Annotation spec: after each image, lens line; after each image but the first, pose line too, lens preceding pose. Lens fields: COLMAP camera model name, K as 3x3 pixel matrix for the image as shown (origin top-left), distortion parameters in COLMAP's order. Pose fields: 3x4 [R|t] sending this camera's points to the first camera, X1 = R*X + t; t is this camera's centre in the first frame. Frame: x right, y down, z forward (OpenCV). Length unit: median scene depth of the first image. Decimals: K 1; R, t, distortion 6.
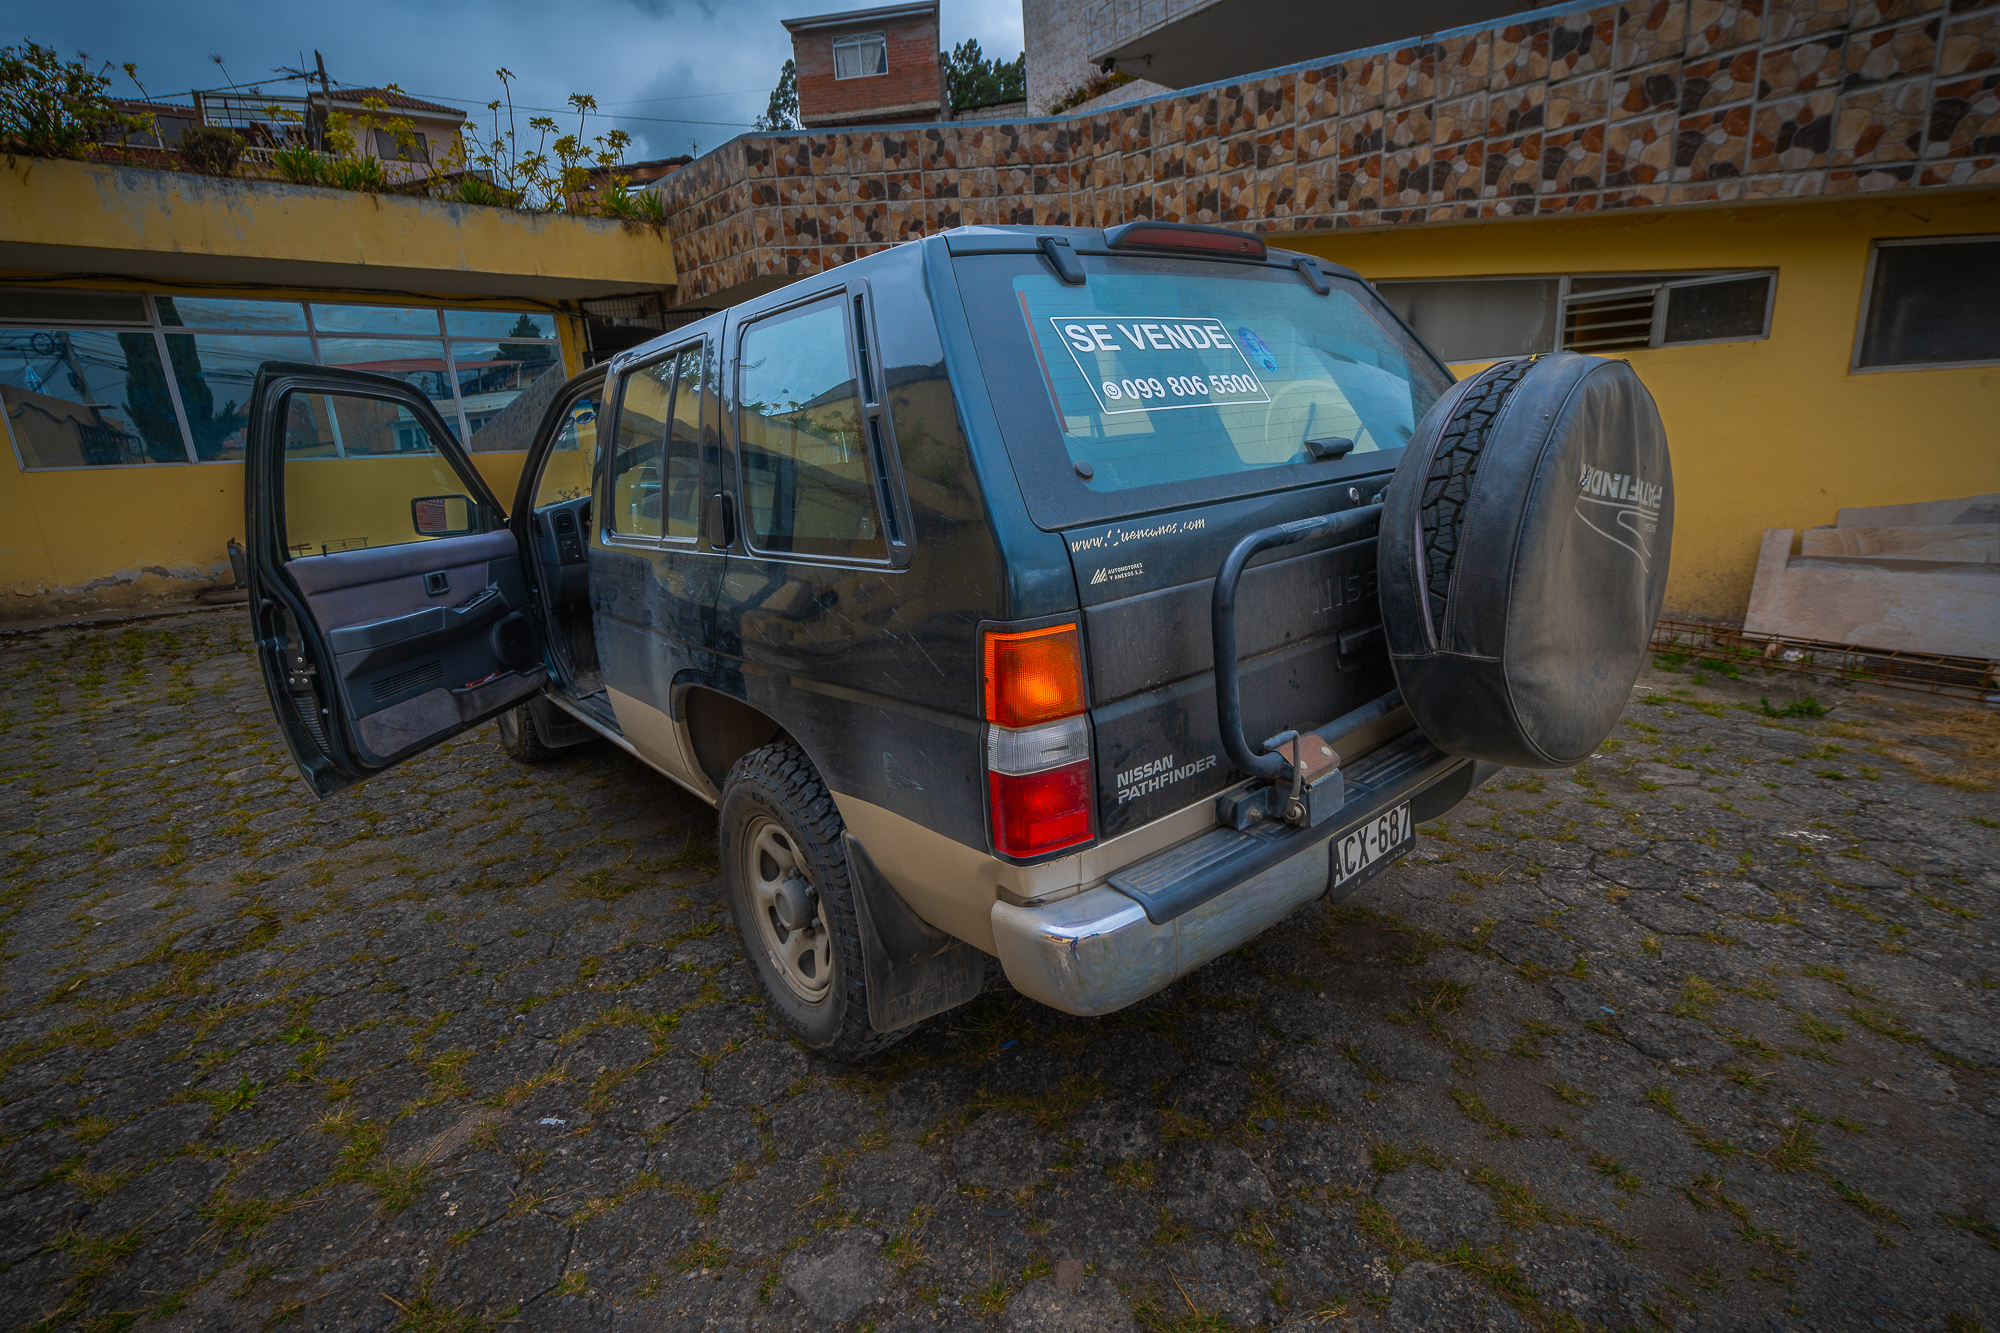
lens RADIAL K [[918.9, 0, 1014.4], [0, 918.9, 661.3], [0, 0, 1]] dist [-0.000521, -0.000436]
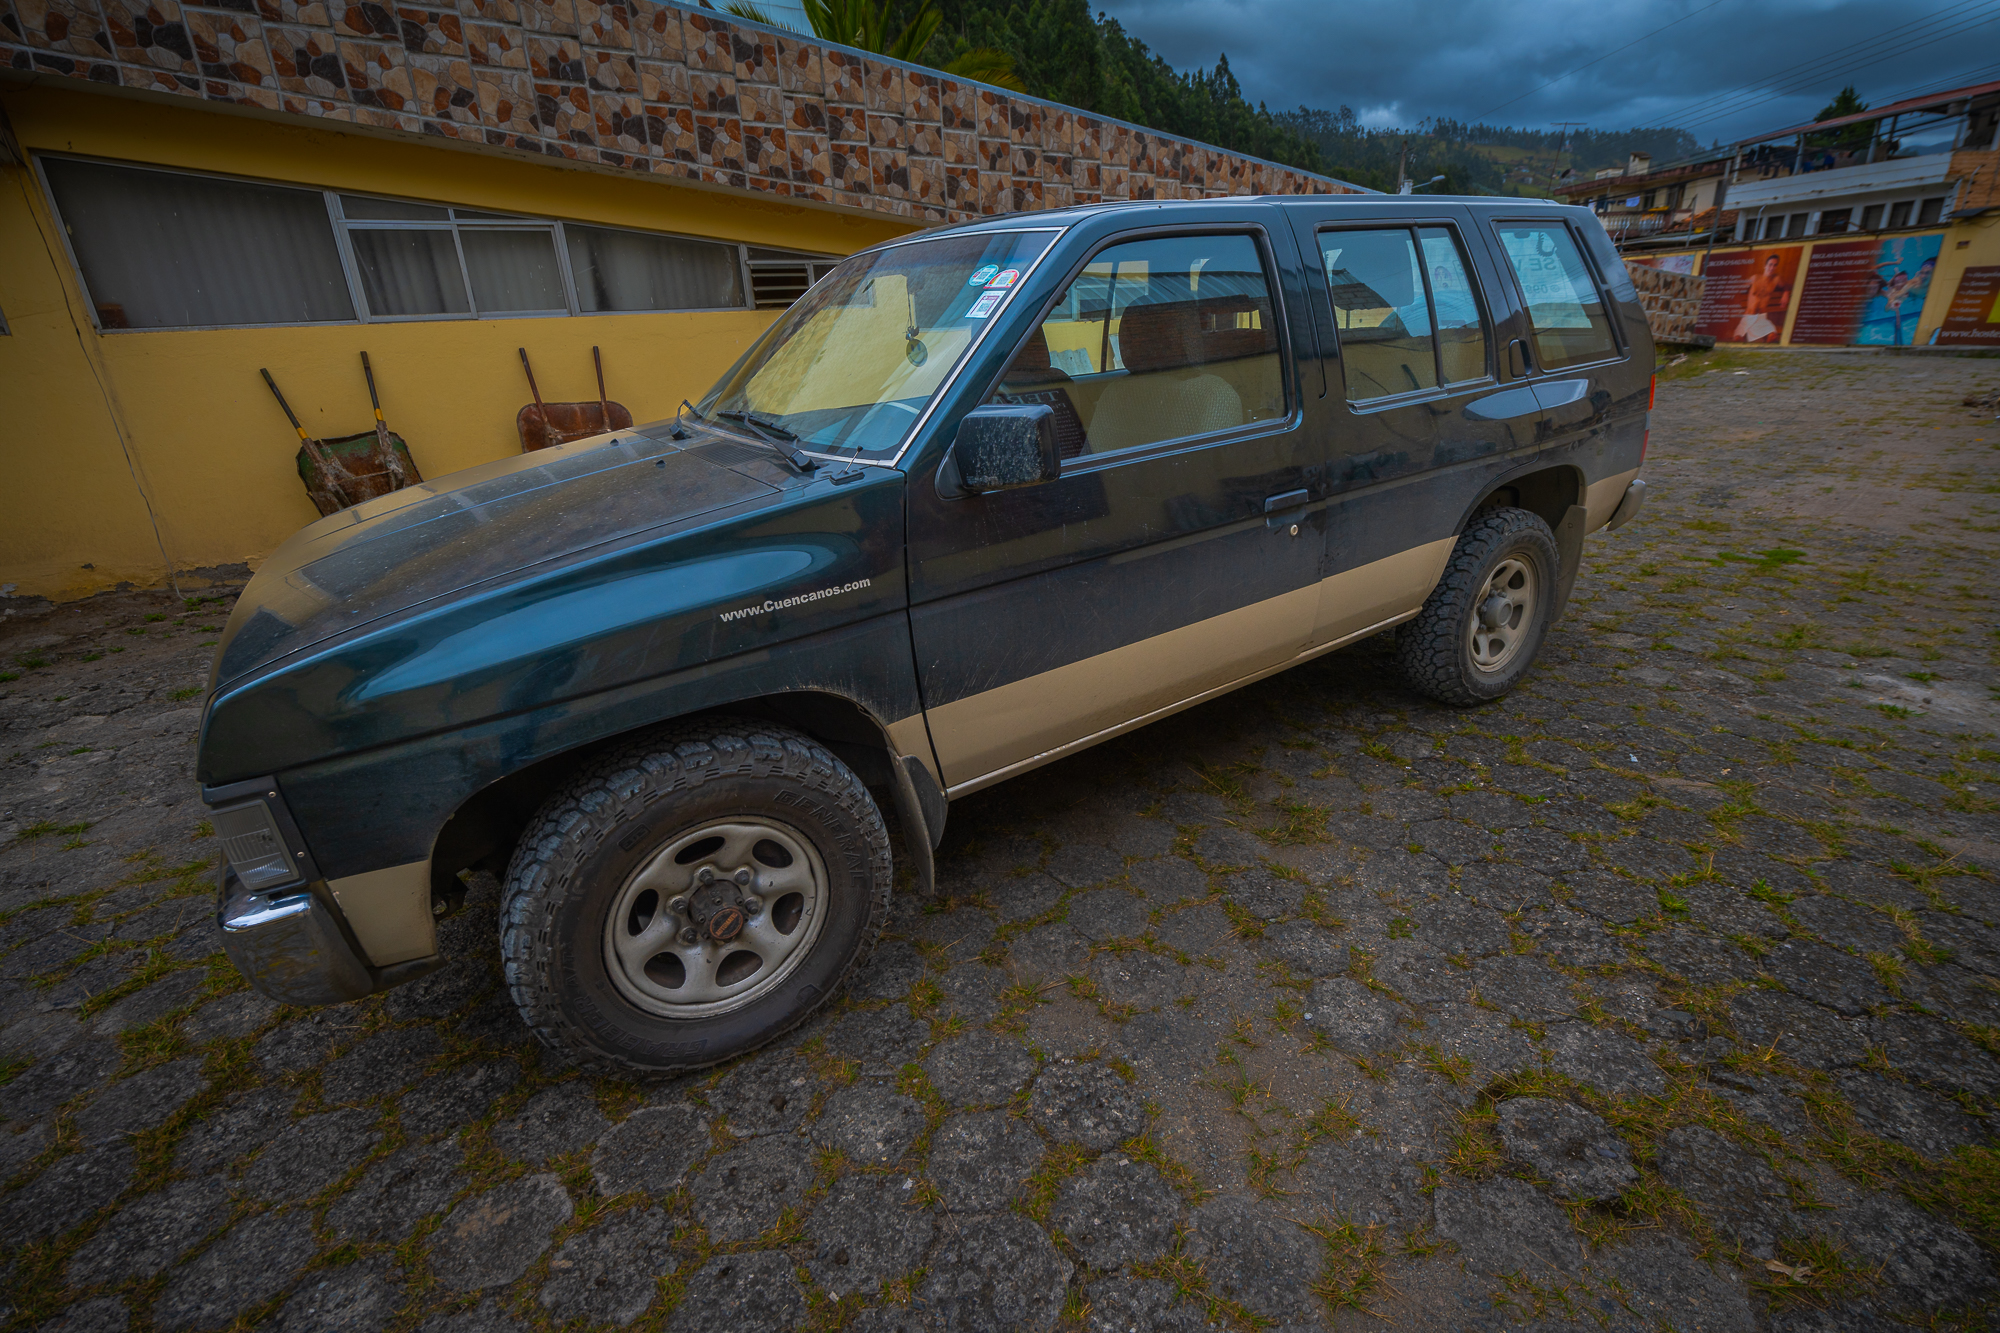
lens RADIAL K [[894.5, 0, 1000.0], [0, 894.5, 666.5], [0, 0, 1]] dist [-0.007168, -0.000223]
pose [[0.104515, -0.306031, 0.946267, -0.697085], [0.292747, 0.918790, 0.264810, -0.115547], [-0.950461, 0.249341, 0.185617, 0.602179]]
